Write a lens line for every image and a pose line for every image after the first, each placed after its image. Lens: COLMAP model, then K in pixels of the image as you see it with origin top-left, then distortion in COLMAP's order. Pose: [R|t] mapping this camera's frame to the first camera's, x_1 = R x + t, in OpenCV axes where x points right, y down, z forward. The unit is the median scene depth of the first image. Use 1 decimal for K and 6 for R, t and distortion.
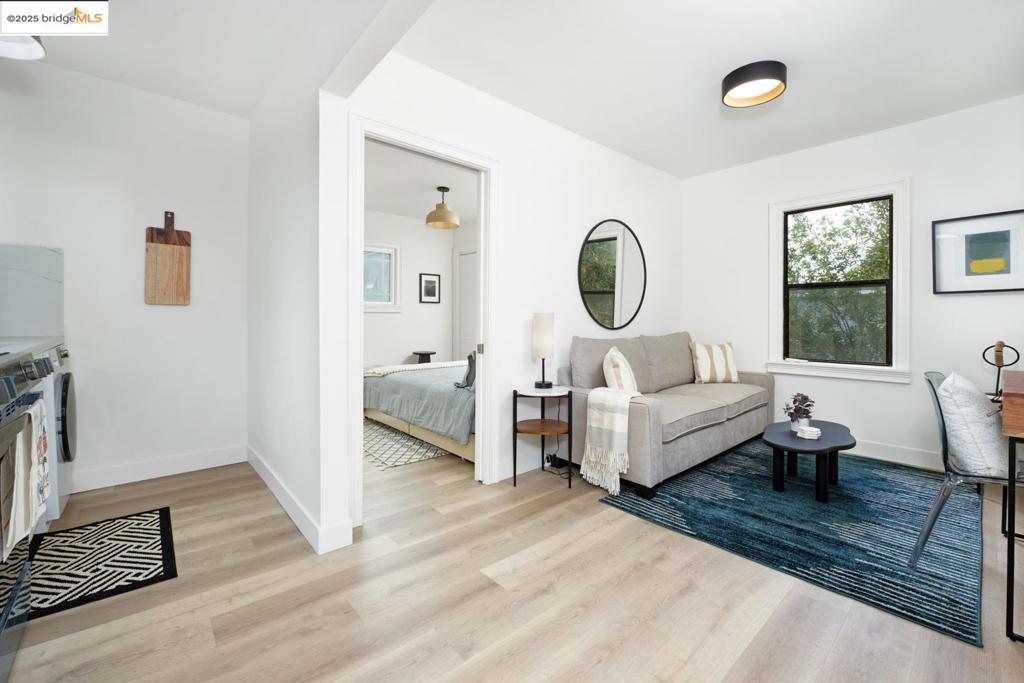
lens RADIAL K [[420.0, 0, 513.0], [0, 420.0, 319.5], [0, 0, 1]] dist [0.000096, -0.000085]
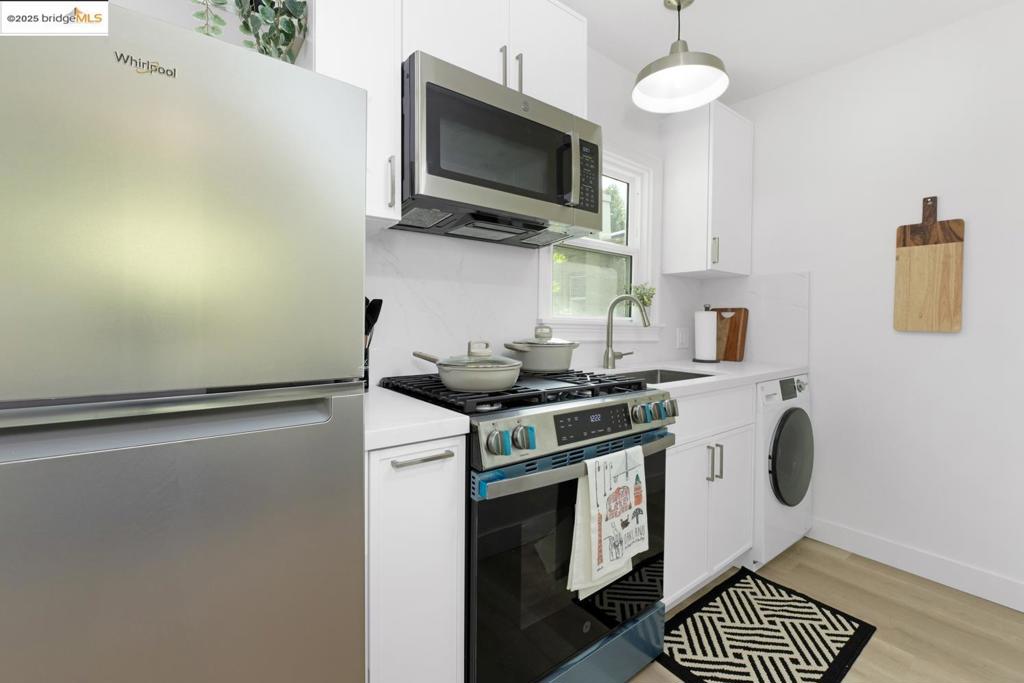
lens RADIAL K [[427.9, 0, 514.3], [0, 427.9, 327.4], [0, 0, 1]] dist [-0.000846, -0.006853]
pose [[-0.079075, 0.005747, -0.996852, -0.073180], [-0.011087, 0.999916, 0.006644, -0.043226], [0.996807, 0.011577, -0.079005, 0.415521]]
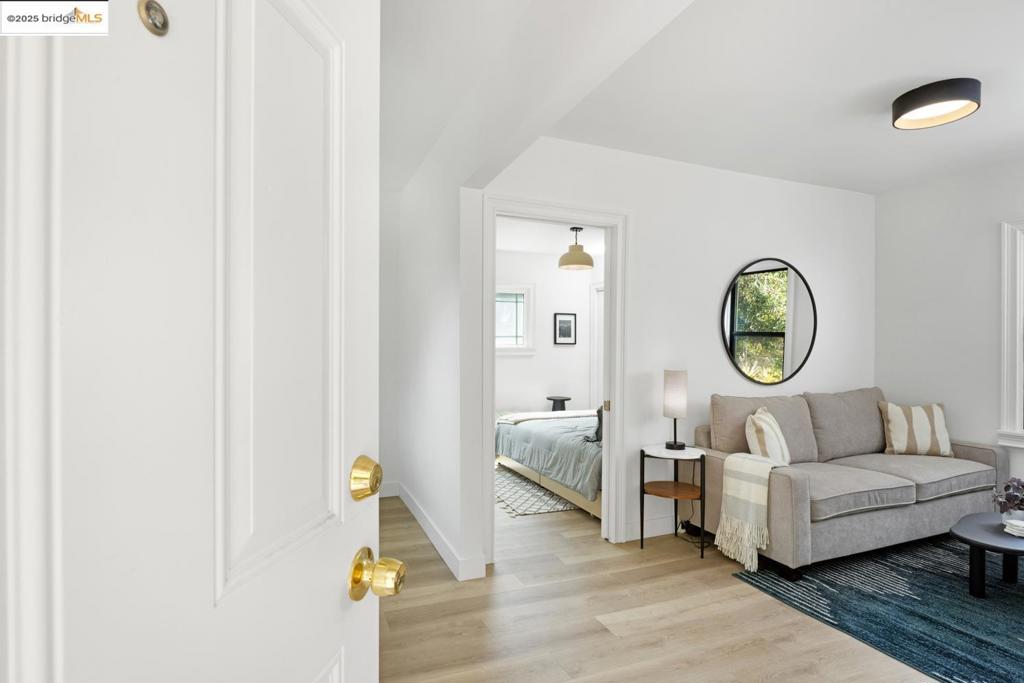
lens RADIAL K [[502.2, 0, 501.9], [0, 502.2, 351.5], [0, 0, 1]] dist [-0.001478, -0.000174]
pose [[0.943837, 0.002932, -0.330399, 0.085731], [-0.001523, 0.999989, 0.004522, -0.067298], [0.330408, -0.003765, 0.943831, -0.213907]]
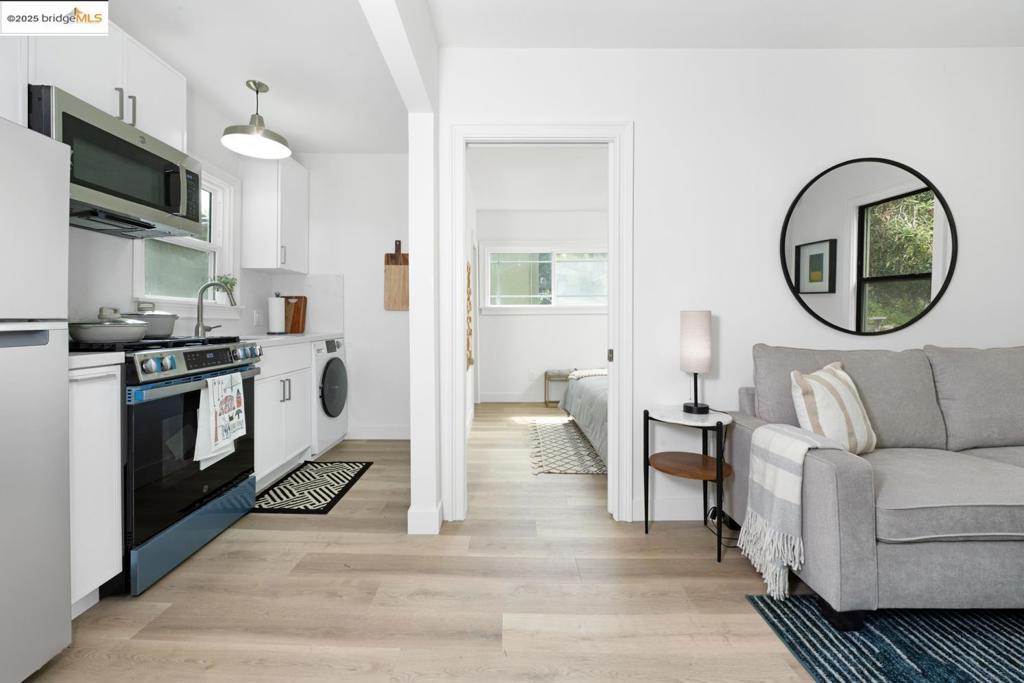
lens RADIAL K [[421.7, 0, 505.2], [0, 421.7, 319.5], [0, 0, 1]] dist [-0.005972, -0.000416]
pose [[0.748593, -0.007396, -0.662989, 0.348592], [0.005194, 0.999973, -0.005291, 0.002205], [0.663010, 0.000517, 0.748611, 0.253818]]
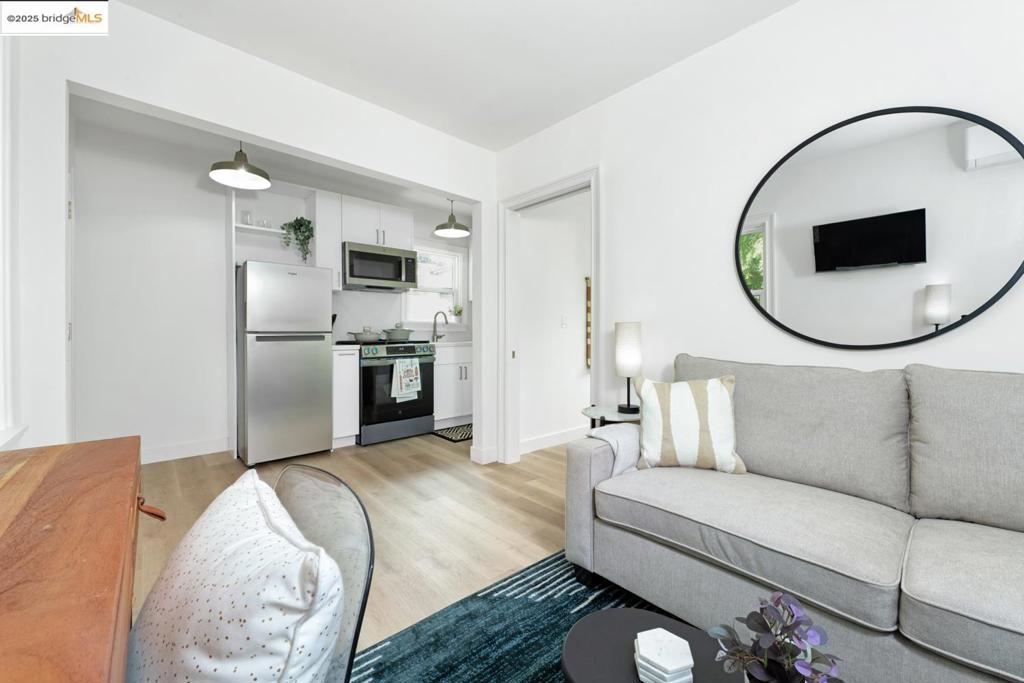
lens RADIAL K [[406.0, 0, 509.5], [0, 406.0, 333.5], [0, 0, 1]] dist [-0.001276, -0.000343]
pose [[0.020072, -0.004470, -0.999789, 0.990713], [-0.001525, 0.999989, -0.004501, 0.008617], [0.999797, 0.001615, 0.020065, 0.848808]]
